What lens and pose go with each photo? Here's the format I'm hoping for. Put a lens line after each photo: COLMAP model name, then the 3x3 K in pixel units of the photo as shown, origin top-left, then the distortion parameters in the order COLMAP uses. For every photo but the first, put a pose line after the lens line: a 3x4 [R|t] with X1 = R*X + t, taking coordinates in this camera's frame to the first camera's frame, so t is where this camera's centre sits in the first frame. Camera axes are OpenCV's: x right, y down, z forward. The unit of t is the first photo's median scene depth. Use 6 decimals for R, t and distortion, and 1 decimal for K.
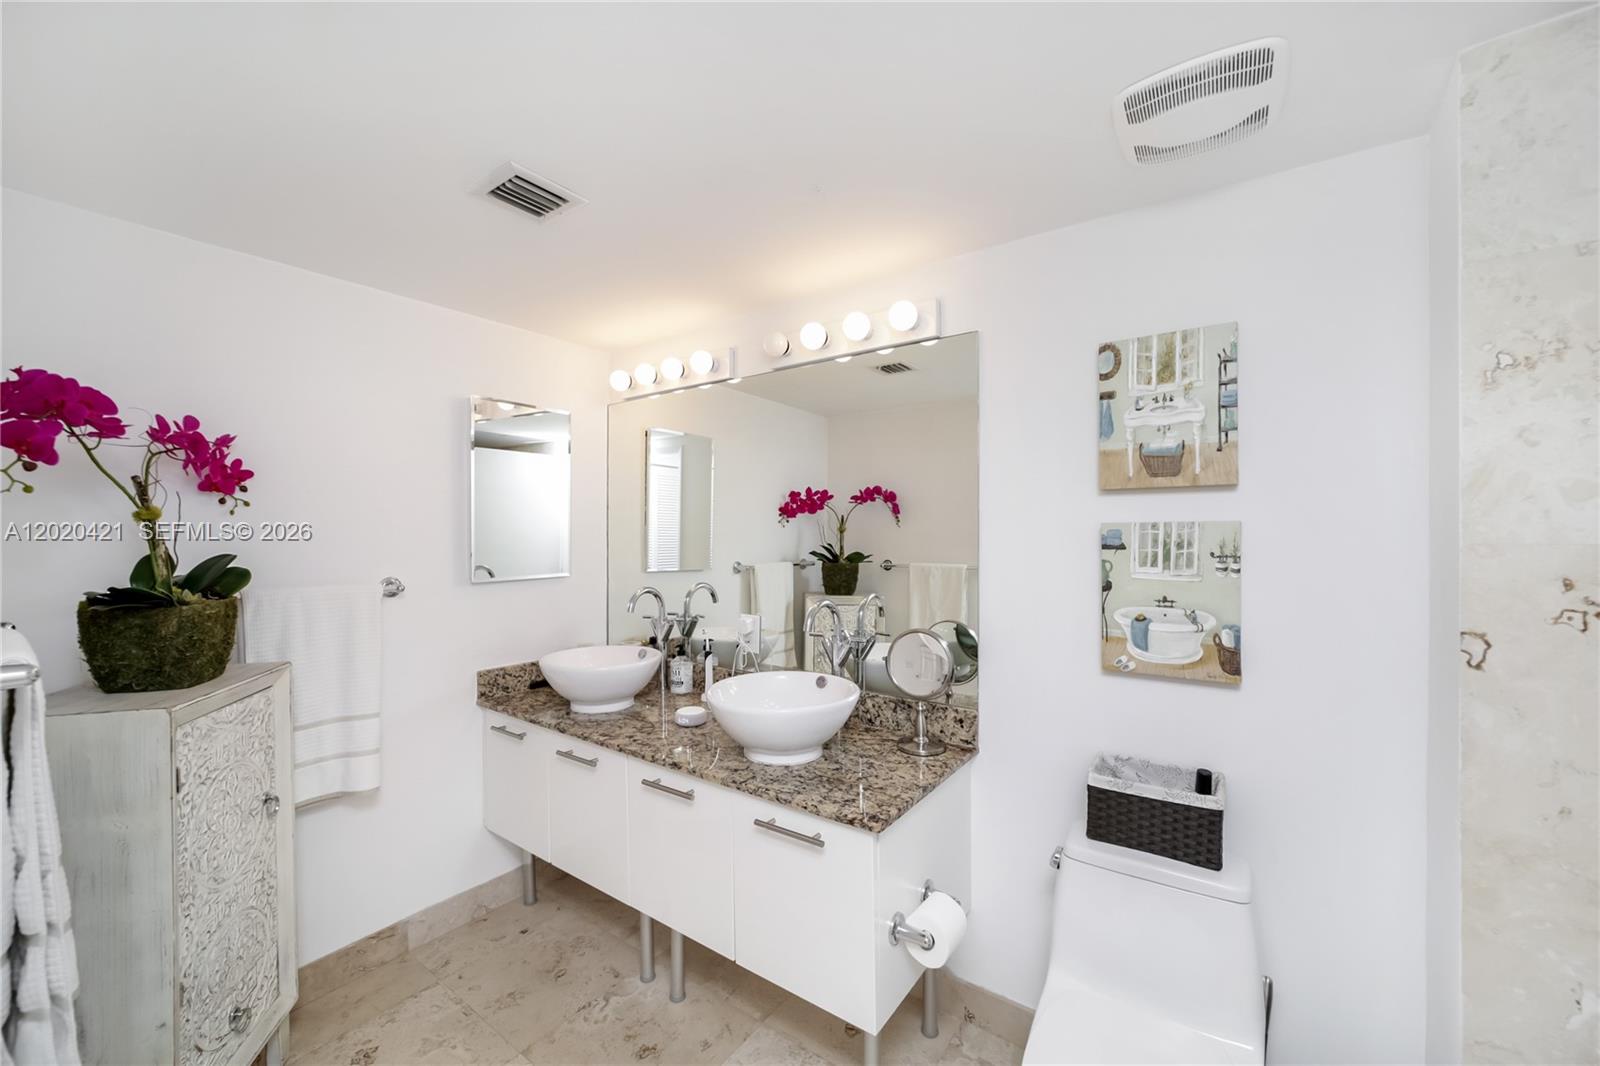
lens RADIAL K [[637.0, 0, 811.5], [0, 637.0, 540.4], [0, 0, 1]] dist [-0.020951, 0.007095]
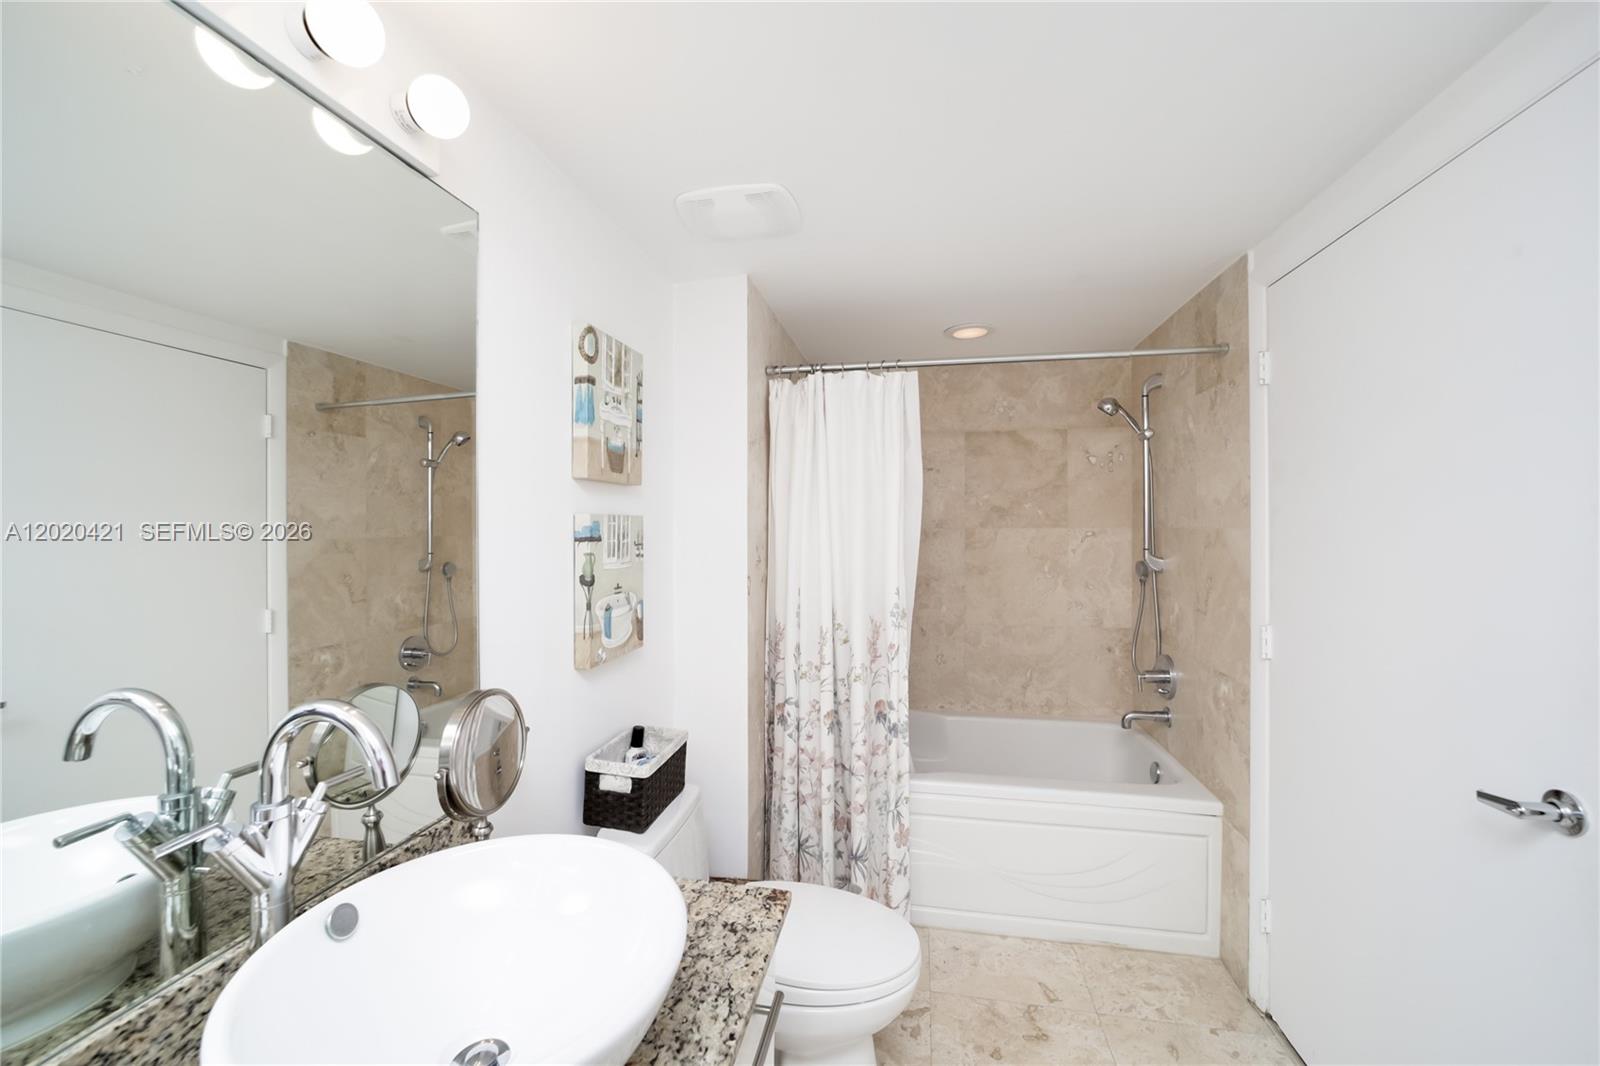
lens RADIAL K [[616.7, 0, 800.0], [0, 616.7, 533.0], [0, 0, 1]] dist [-0.000238, 0.000003]
pose [[-0.407968, -0.009420, 0.912948, -0.531567], [0.005014, 0.999909, 0.012558, -0.009451], [-0.912982, 0.009700, -0.407884, 1.146946]]
